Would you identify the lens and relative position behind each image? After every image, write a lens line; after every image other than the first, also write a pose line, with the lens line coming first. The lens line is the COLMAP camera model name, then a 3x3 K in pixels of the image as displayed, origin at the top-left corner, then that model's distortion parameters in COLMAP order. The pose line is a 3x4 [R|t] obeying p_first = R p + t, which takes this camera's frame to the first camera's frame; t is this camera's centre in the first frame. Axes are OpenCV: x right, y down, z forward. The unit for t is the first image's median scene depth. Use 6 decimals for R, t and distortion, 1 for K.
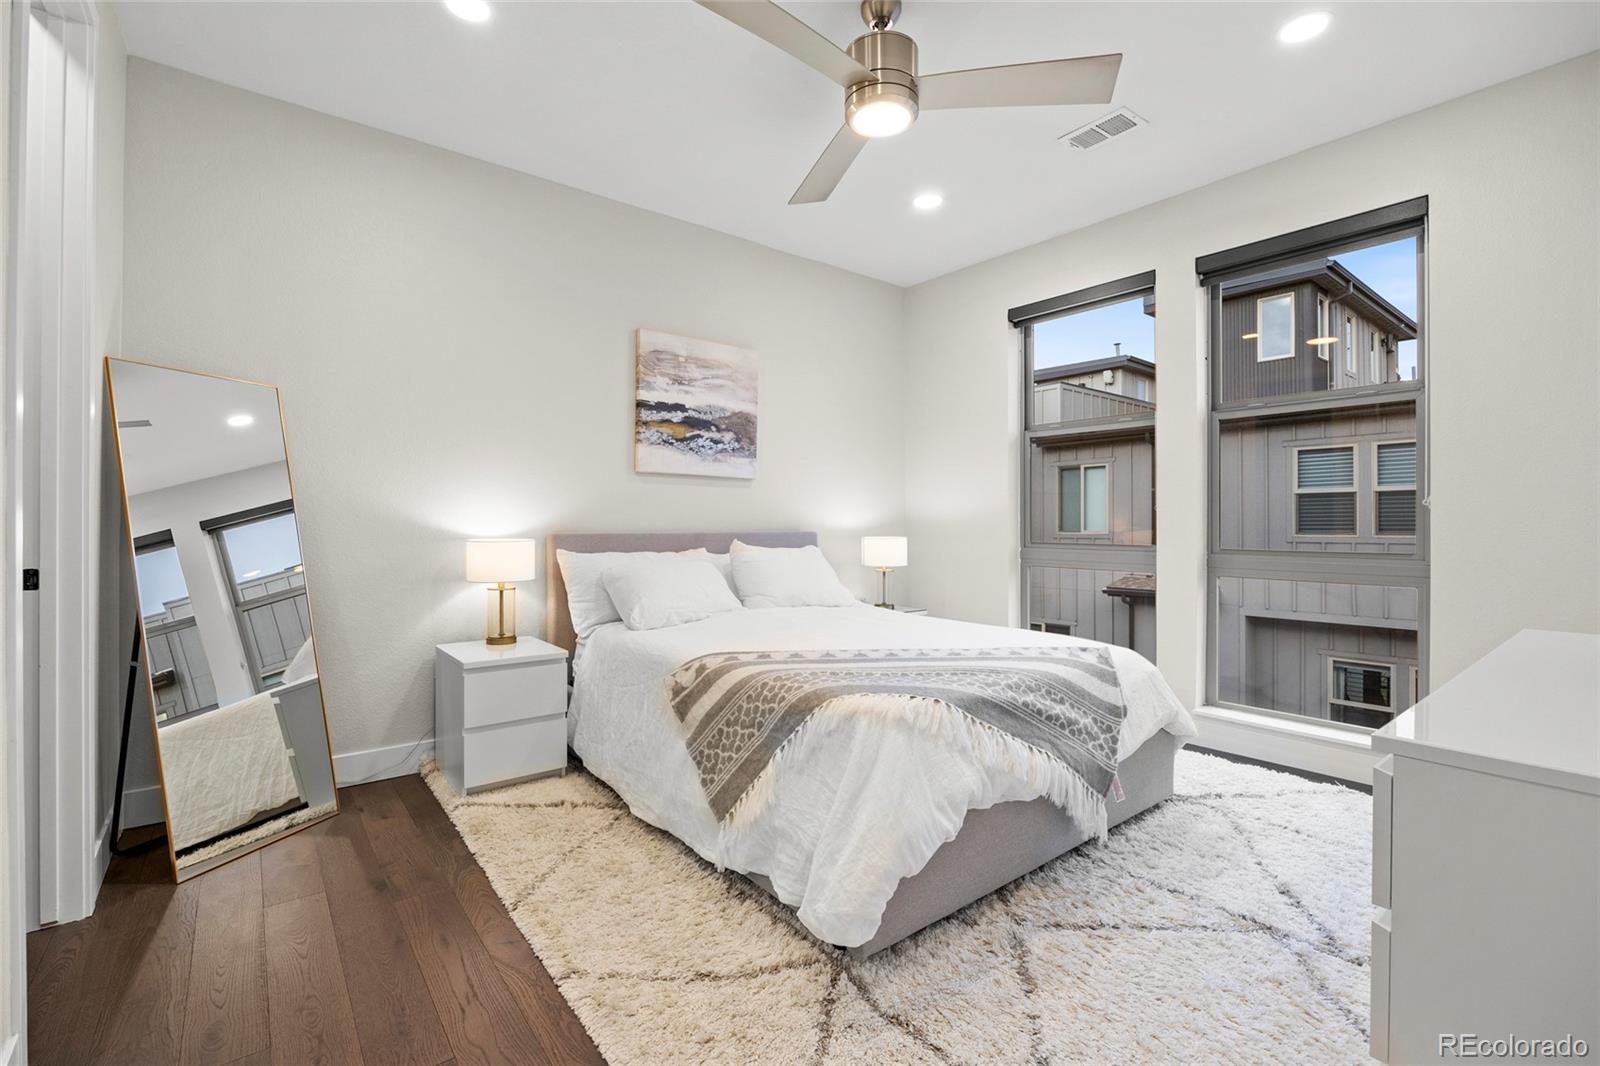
lens RADIAL K [[708.6, 0, 805.4], [0, 708.6, 526.0], [0, 0, 1]] dist [-0.003031, 0.000106]
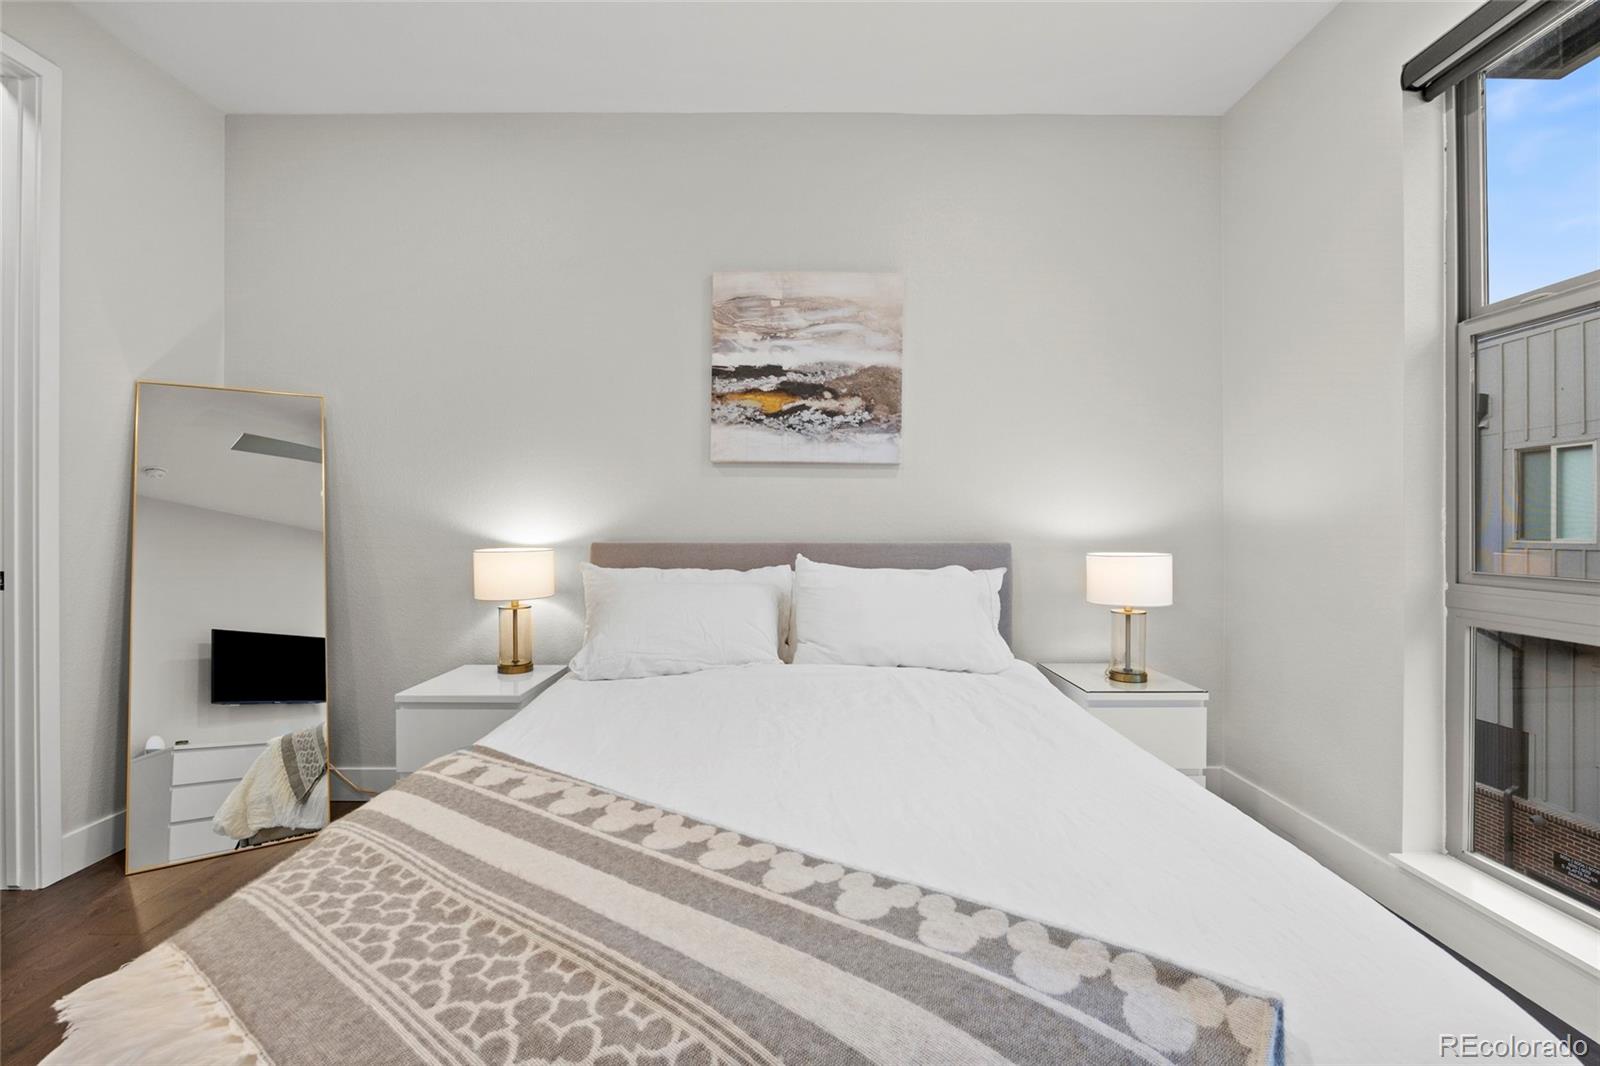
lens RADIAL K [[708.6, 0, 803.8], [0, 708.6, 532.3], [0, 0, 1]] dist [-0.003031, 0.000106]
pose [[0.785667, 0.002152, -0.618646, 0.294015], [-0.001059, 0.999997, 0.002134, -0.002616], [0.618649, -0.001021, 0.785667, 0.442252]]
